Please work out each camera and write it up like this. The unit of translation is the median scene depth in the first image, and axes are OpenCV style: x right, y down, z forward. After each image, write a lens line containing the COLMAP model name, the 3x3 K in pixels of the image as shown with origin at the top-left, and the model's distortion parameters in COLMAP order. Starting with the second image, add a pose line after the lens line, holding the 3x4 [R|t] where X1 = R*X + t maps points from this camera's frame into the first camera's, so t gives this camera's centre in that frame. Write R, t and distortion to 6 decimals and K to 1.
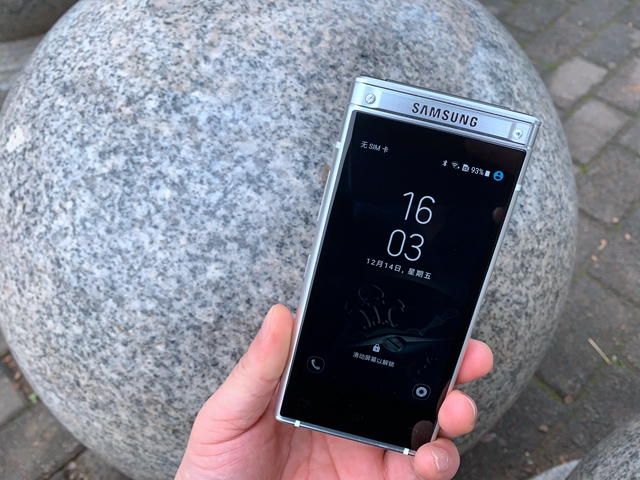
lens RADIAL K [[508.6, 0, 322.4], [0, 508.6, 235.5], [0, 0, 1]] dist [-0.006044, 0.001344]
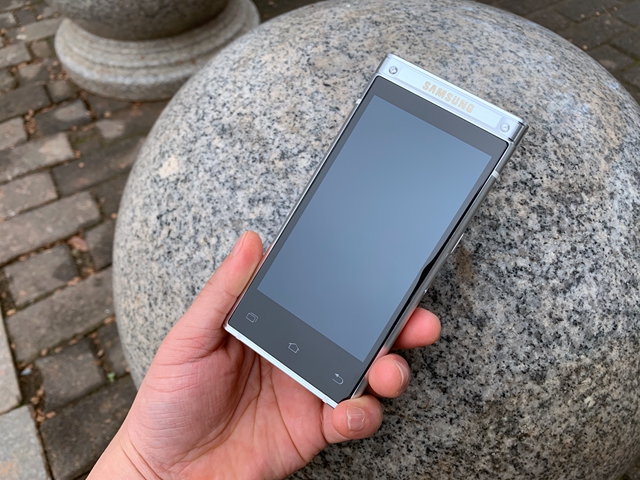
lens RADIAL K [[506.9, 0, 319.9], [0, 506.9, 235.1], [0, 0, 1]] dist [0.001468, 0.000301]
pose [[0.978790, 0.164899, -0.121570, -0.138573], [-0.167128, 0.985900, -0.008303, -0.097611], [0.118486, 0.028445, 0.992548, -0.050384]]
